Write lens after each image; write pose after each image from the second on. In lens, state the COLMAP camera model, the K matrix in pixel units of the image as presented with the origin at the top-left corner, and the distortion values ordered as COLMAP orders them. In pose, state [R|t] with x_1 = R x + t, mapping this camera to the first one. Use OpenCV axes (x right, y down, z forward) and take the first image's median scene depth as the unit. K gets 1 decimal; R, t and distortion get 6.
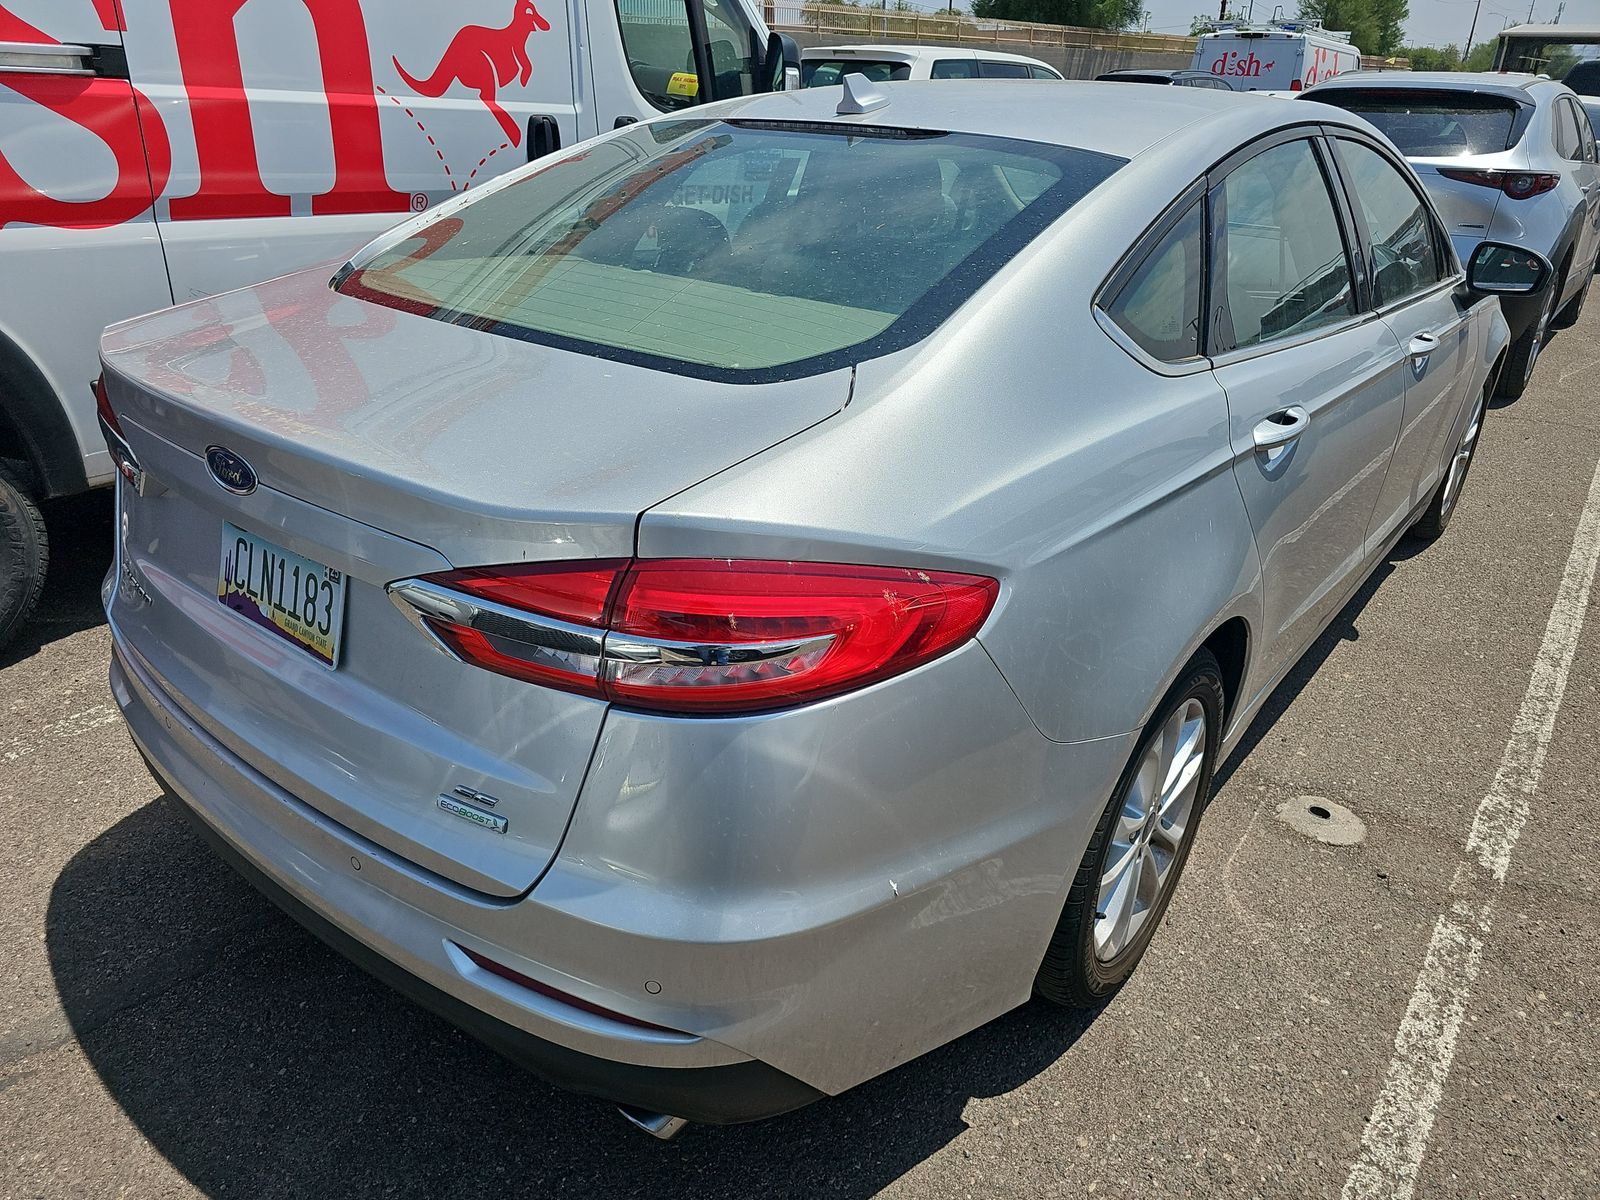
lens RADIAL K [[1084.5, 0, 794.8], [0, 1084.5, 606.5], [0, 0, 1]] dist [0.055358, -0.064498]
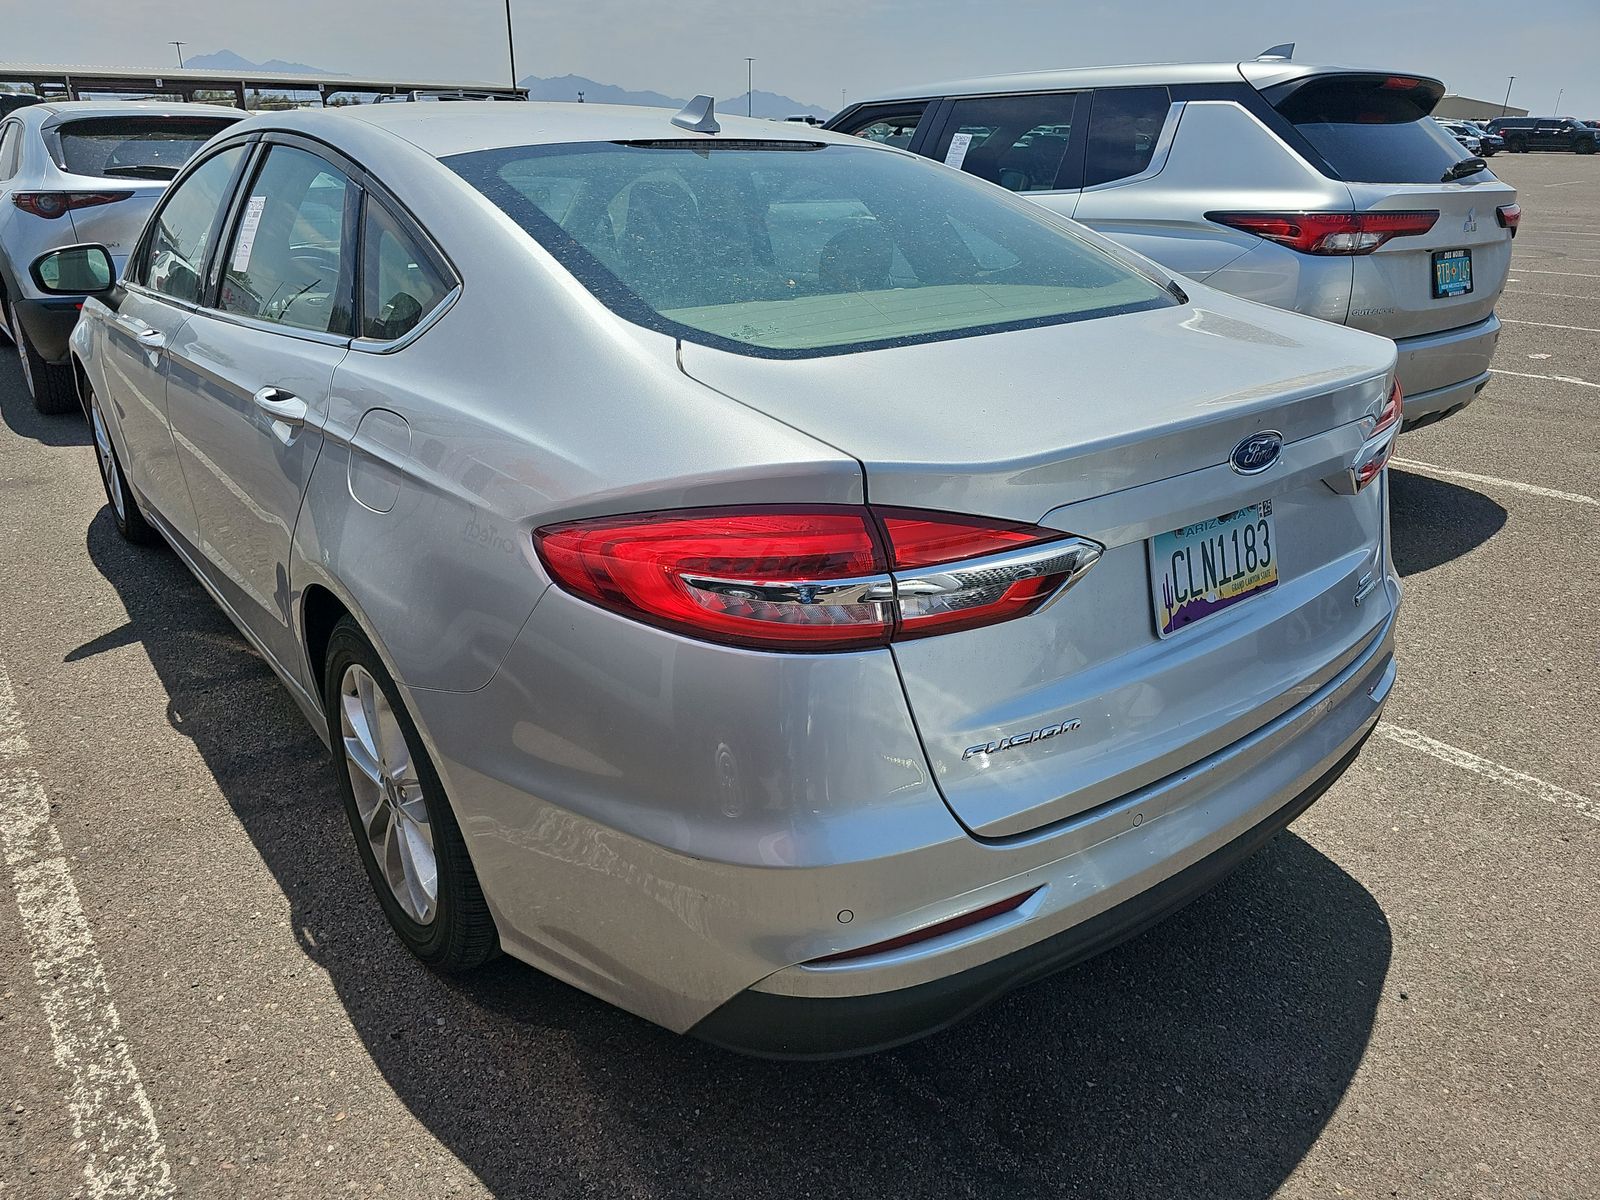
lens RADIAL K [[1084.5, 0, 794.8], [0, 1084.5, 606.5], [0, 0, 1]] dist [0.055358, -0.064498]
pose [[0.210308, -0.401743, 0.891276, -0.637027], [0.421335, 0.859900, 0.288181, -0.193649], [-0.882183, 0.314919, 0.350113, 0.421595]]
